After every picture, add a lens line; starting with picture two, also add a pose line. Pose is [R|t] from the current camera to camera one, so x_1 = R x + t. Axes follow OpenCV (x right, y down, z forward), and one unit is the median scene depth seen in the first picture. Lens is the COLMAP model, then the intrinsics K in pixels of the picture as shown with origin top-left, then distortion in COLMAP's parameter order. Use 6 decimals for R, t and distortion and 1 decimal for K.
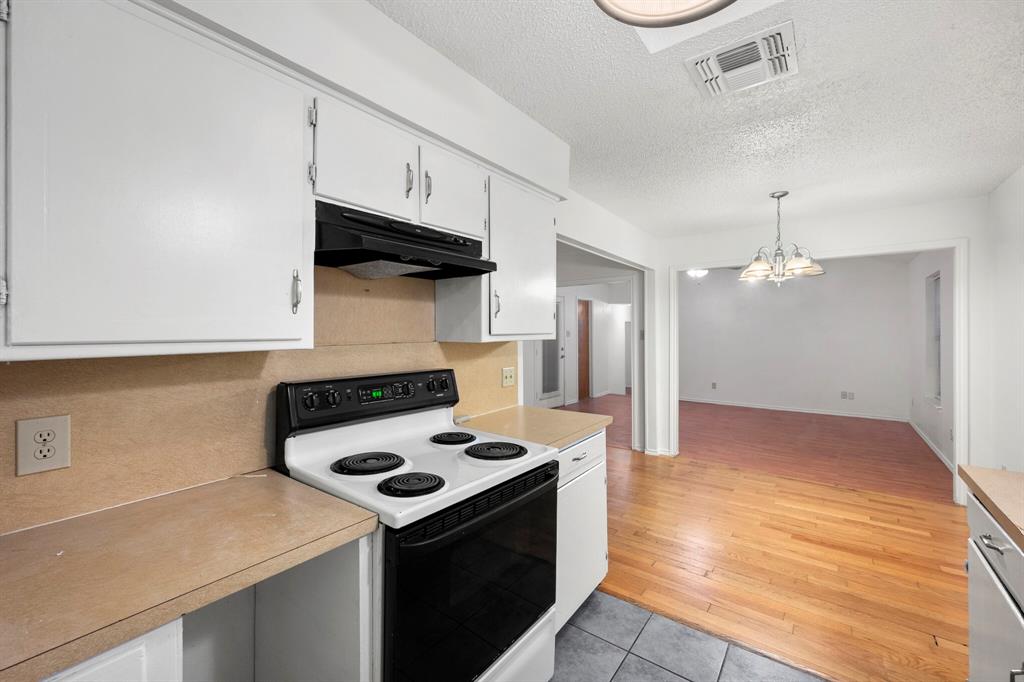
lens RADIAL K [[412.0, 0, 516.6], [0, 412.0, 330.4], [0, 0, 1]] dist [-0.001720, -0.000411]
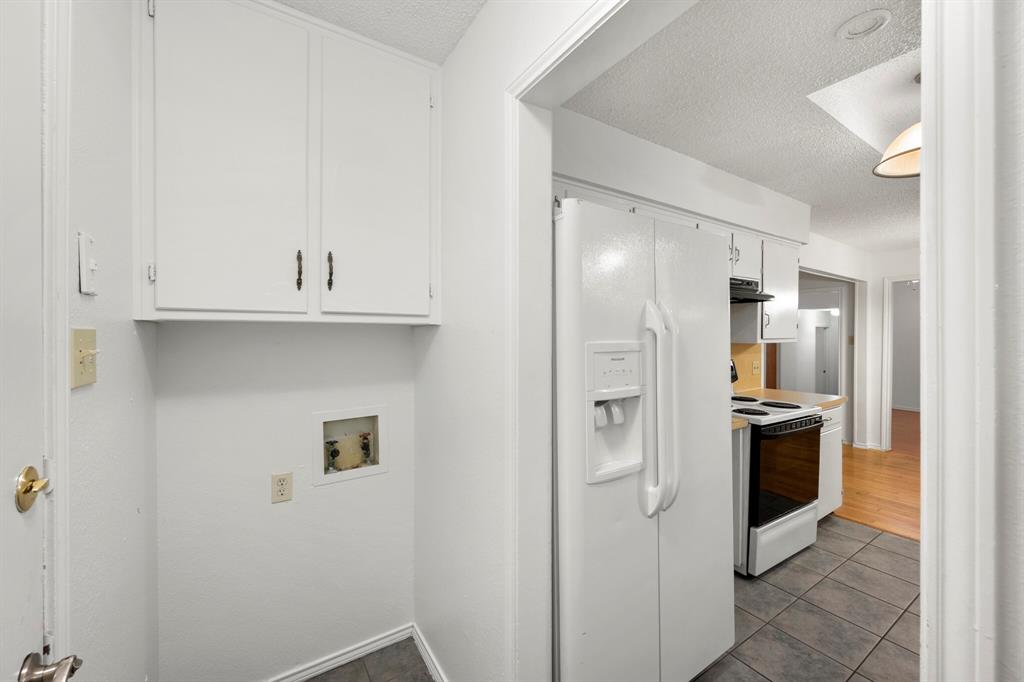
lens RADIAL K [[412.0, 0, 508.9], [0, 412.0, 337.0], [0, 0, 1]] dist [-0.001720, -0.000411]
pose [[0.940853, 0.011131, -0.338633, -0.369180], [-0.007823, 0.999907, 0.011132, -0.005583], [0.338726, -0.007825, 0.940853, -0.697592]]
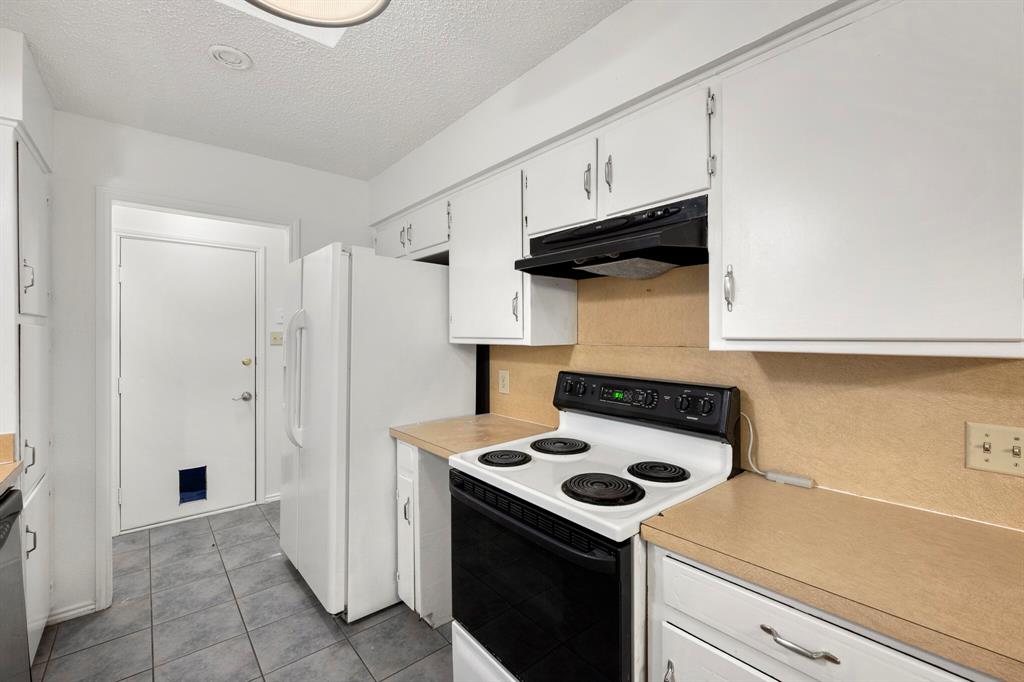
lens RADIAL K [[435.3, 0, 513.6], [0, 435.3, 337.5], [0, 0, 1]] dist [0.000062, -0.000874]
pose [[-0.206789, 0.017810, -0.978223, 0.527519], [0.005157, 0.999840, 0.017113, -0.004296], [0.978372, -0.001505, -0.206848, 0.683088]]
